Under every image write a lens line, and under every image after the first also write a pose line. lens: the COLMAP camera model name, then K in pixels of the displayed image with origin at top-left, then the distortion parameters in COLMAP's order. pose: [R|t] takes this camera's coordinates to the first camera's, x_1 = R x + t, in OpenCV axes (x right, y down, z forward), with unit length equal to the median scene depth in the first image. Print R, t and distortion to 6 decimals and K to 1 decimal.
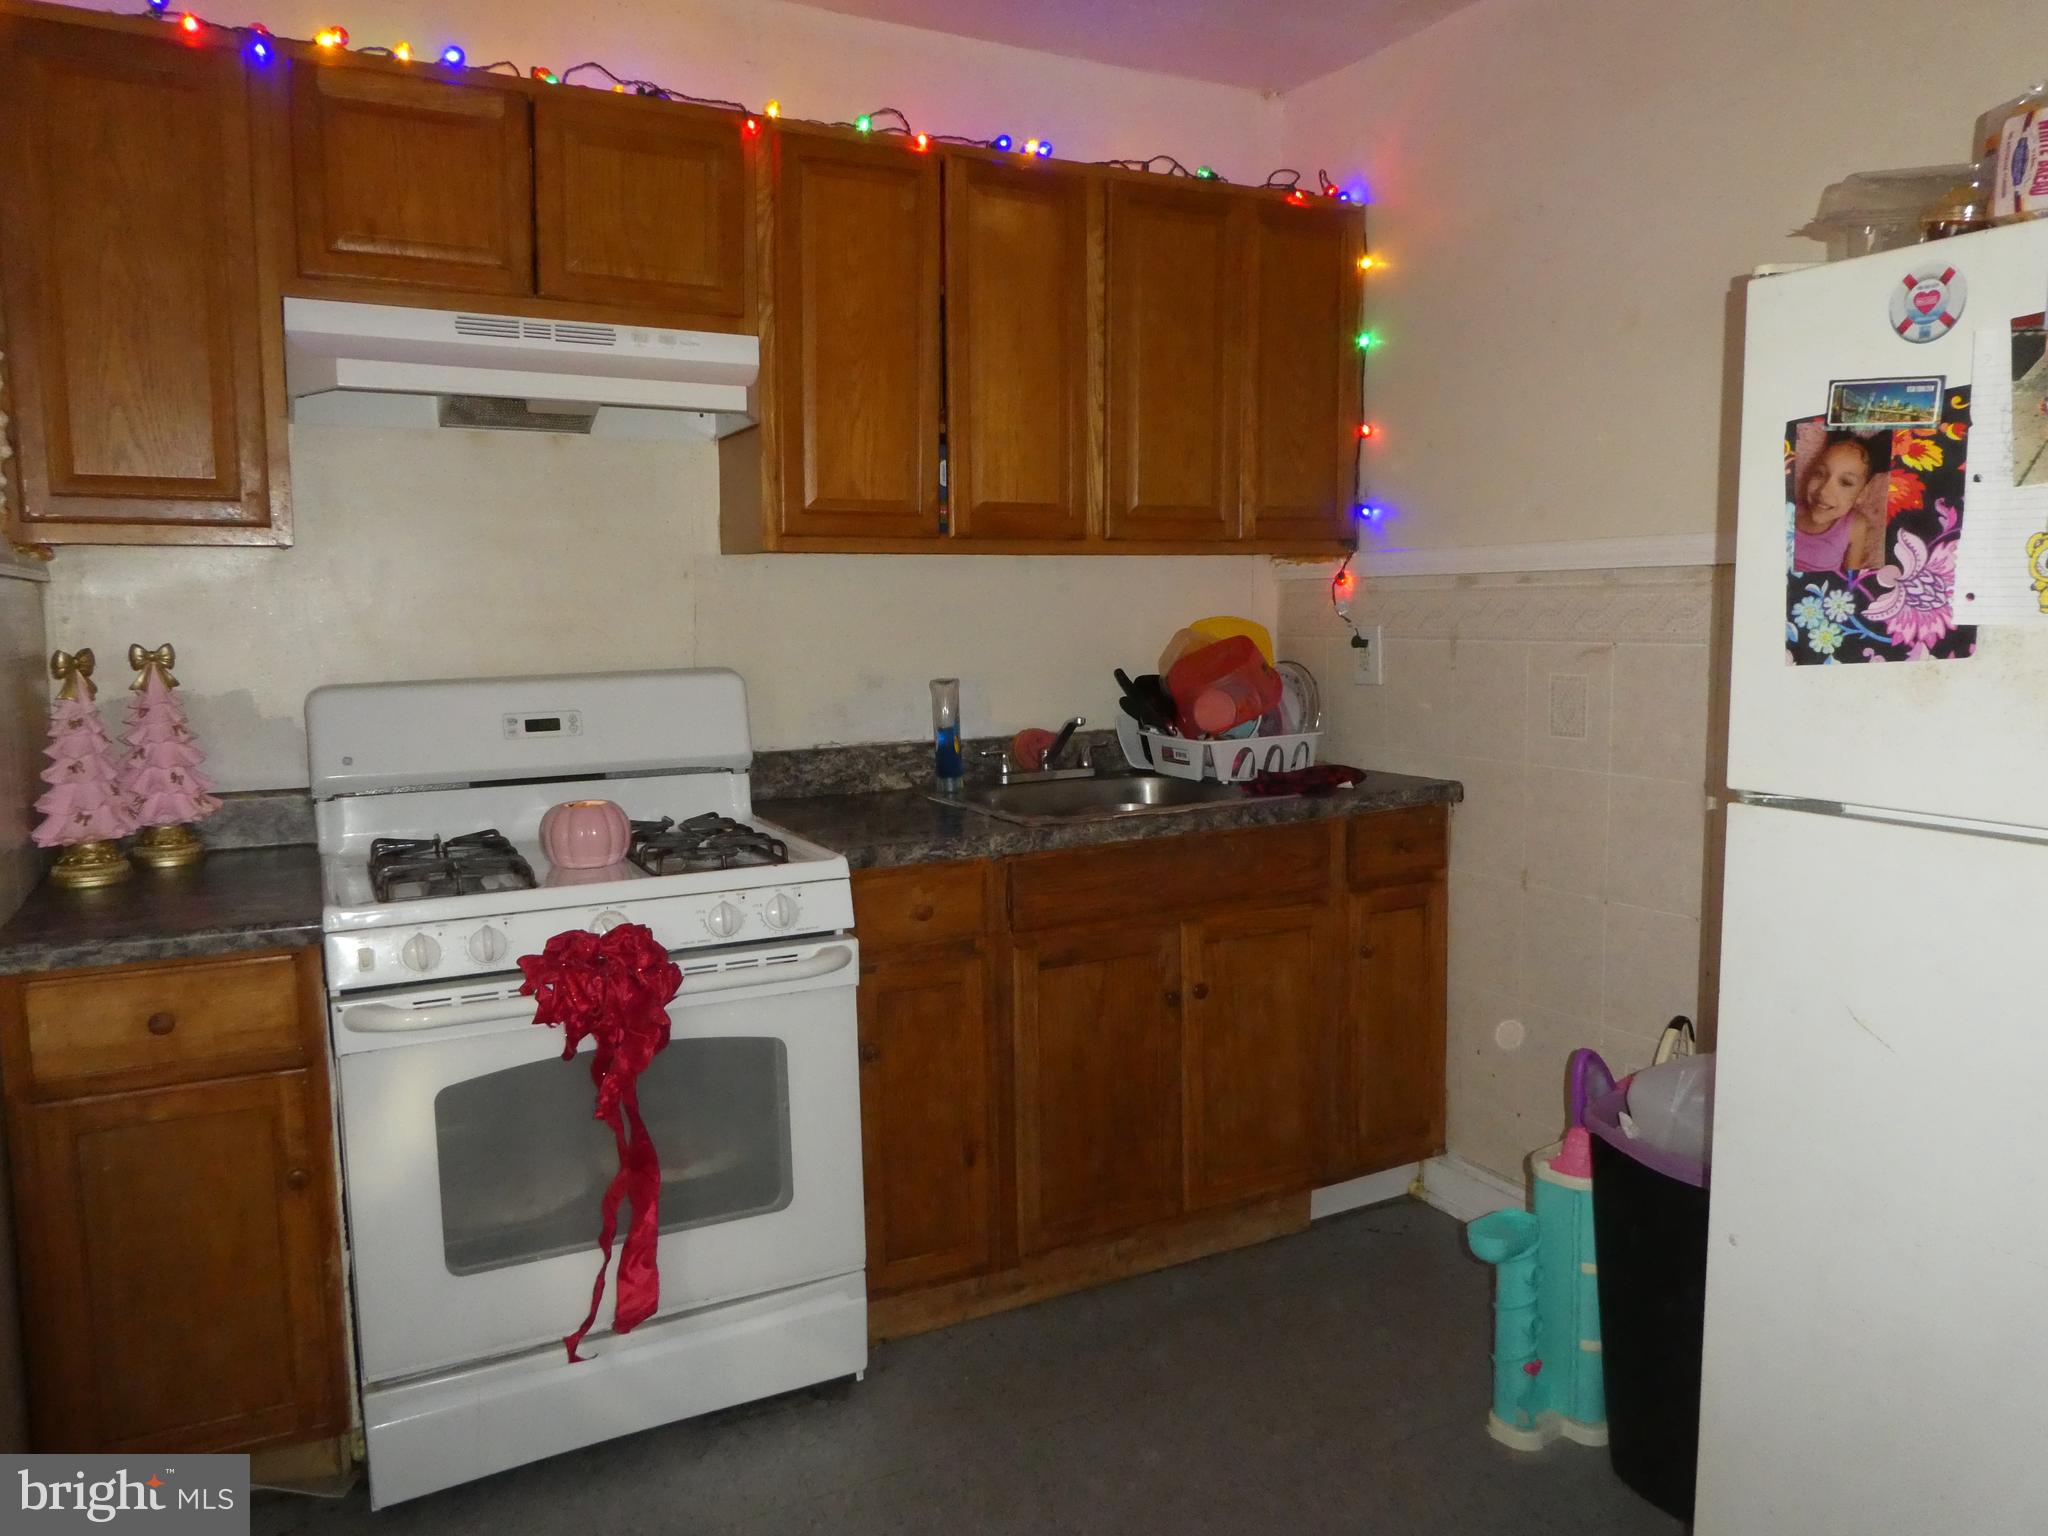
lens RADIAL K [[1428.3, 0, 1020.4], [0, 1428.3, 749.3], [0, 0, 1]] dist [0.001829, 0.000677]
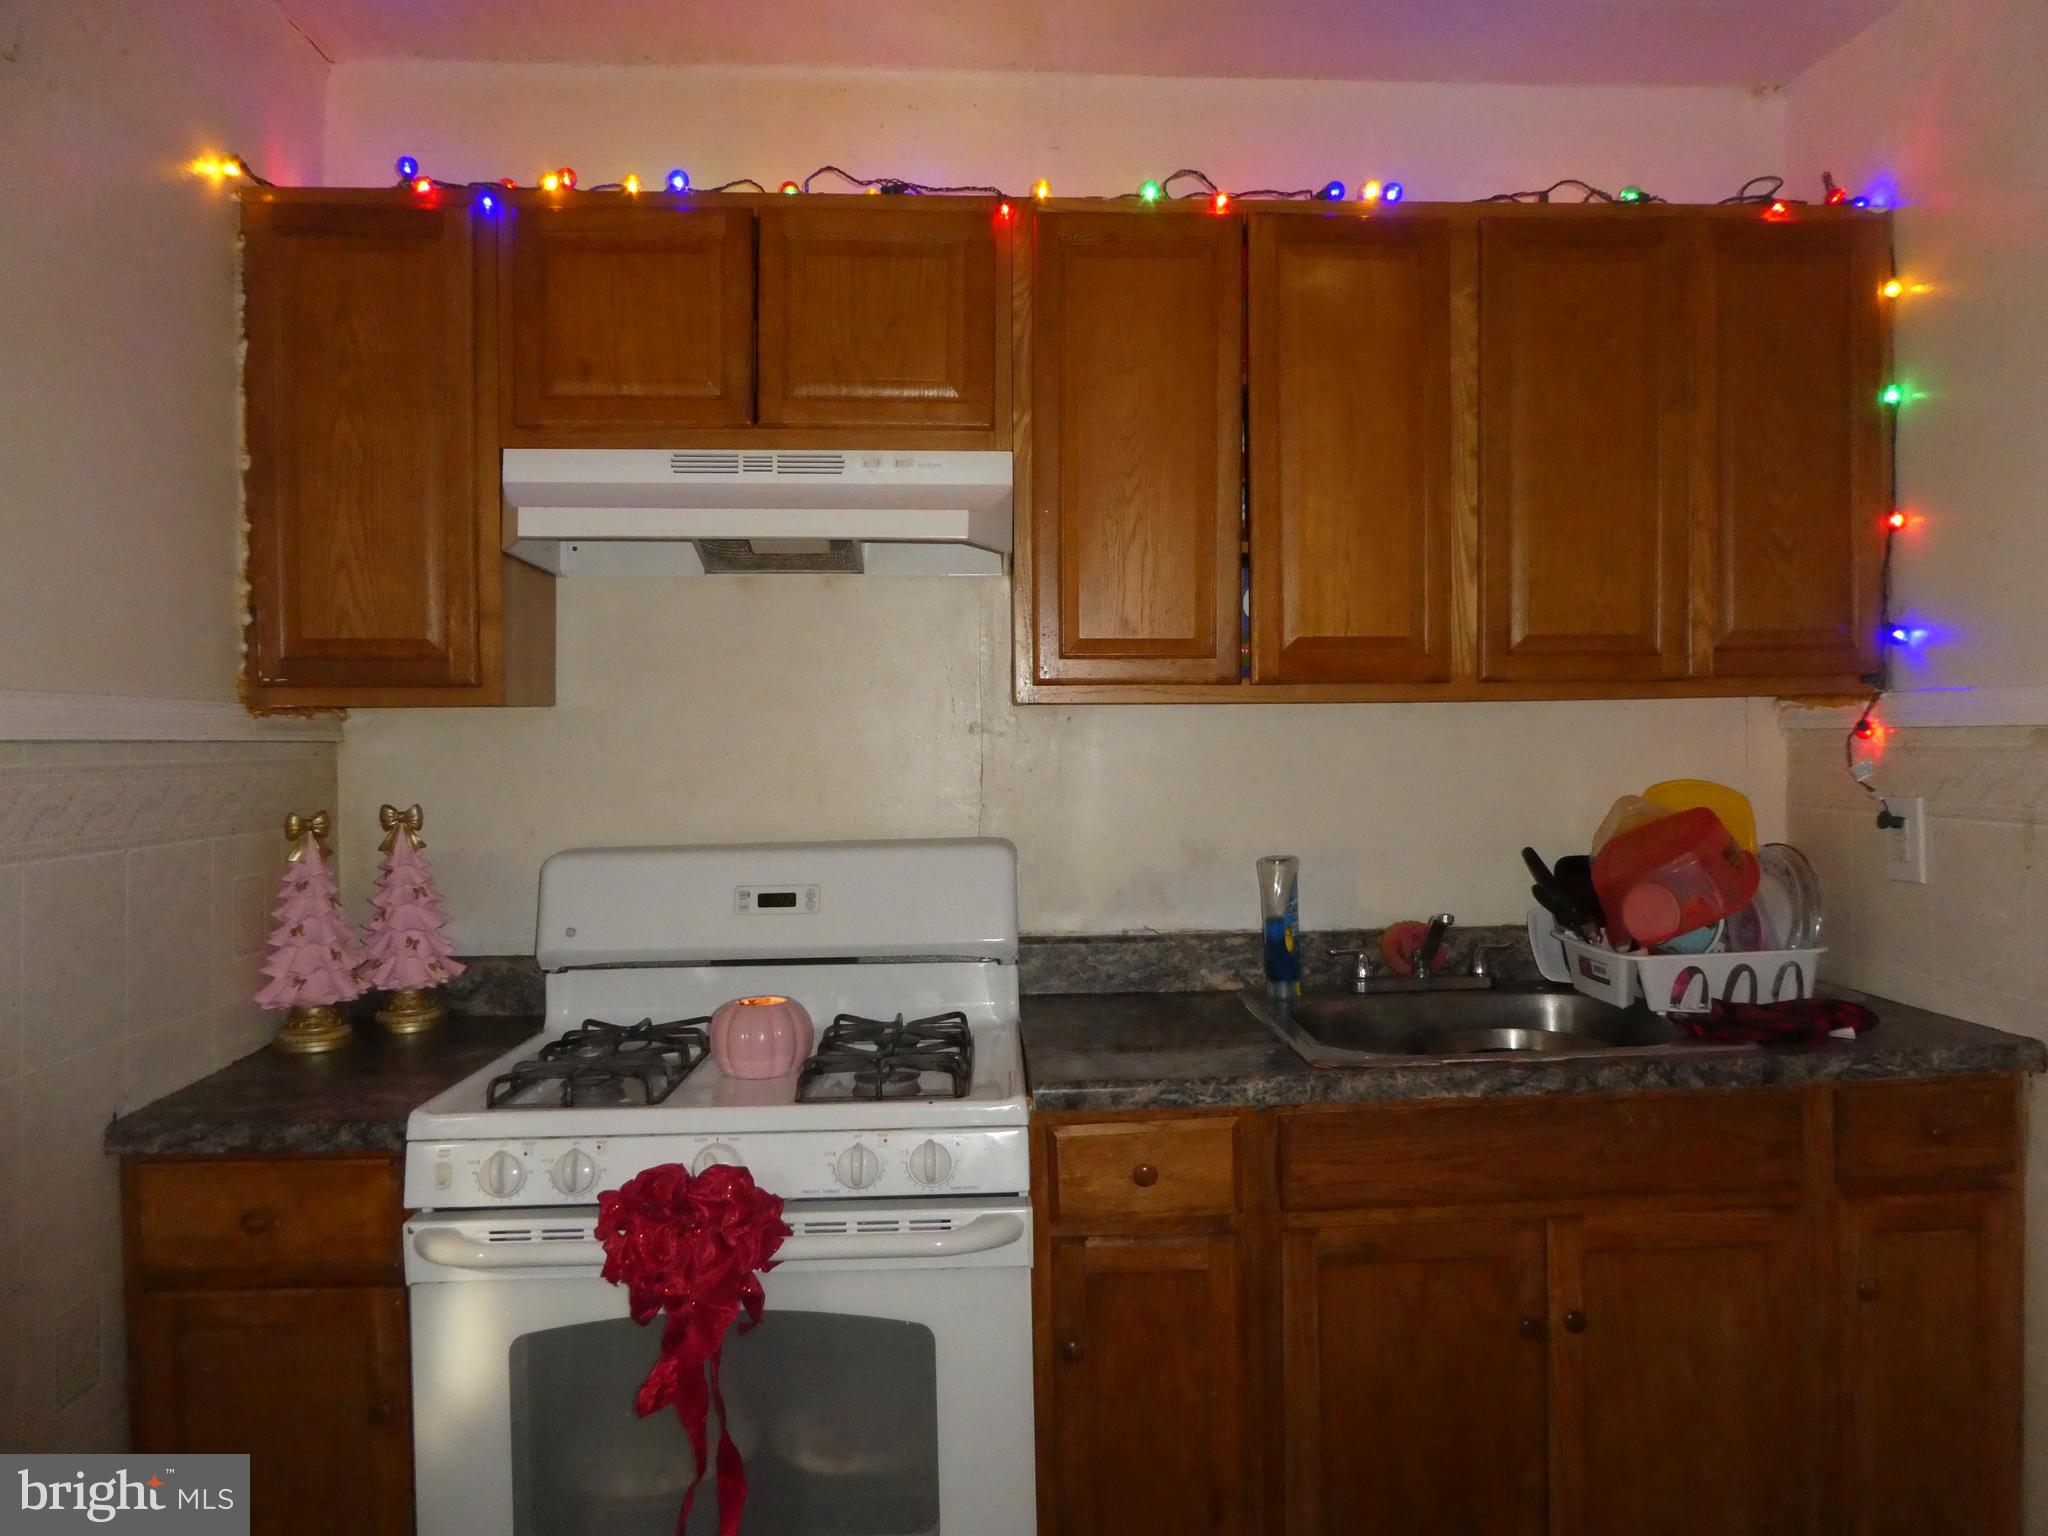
lens RADIAL K [[1455.2, 0, 1024.0], [0, 1455.2, 768.0], [0, 0, 1]] dist [-0.010874, -0.008450]
pose [[0.913674, 0.009633, -0.406334, 0.180241], [-0.041564, 0.996693, -0.069831, -0.043934], [0.404318, 0.080692, 0.911052, 0.241599]]
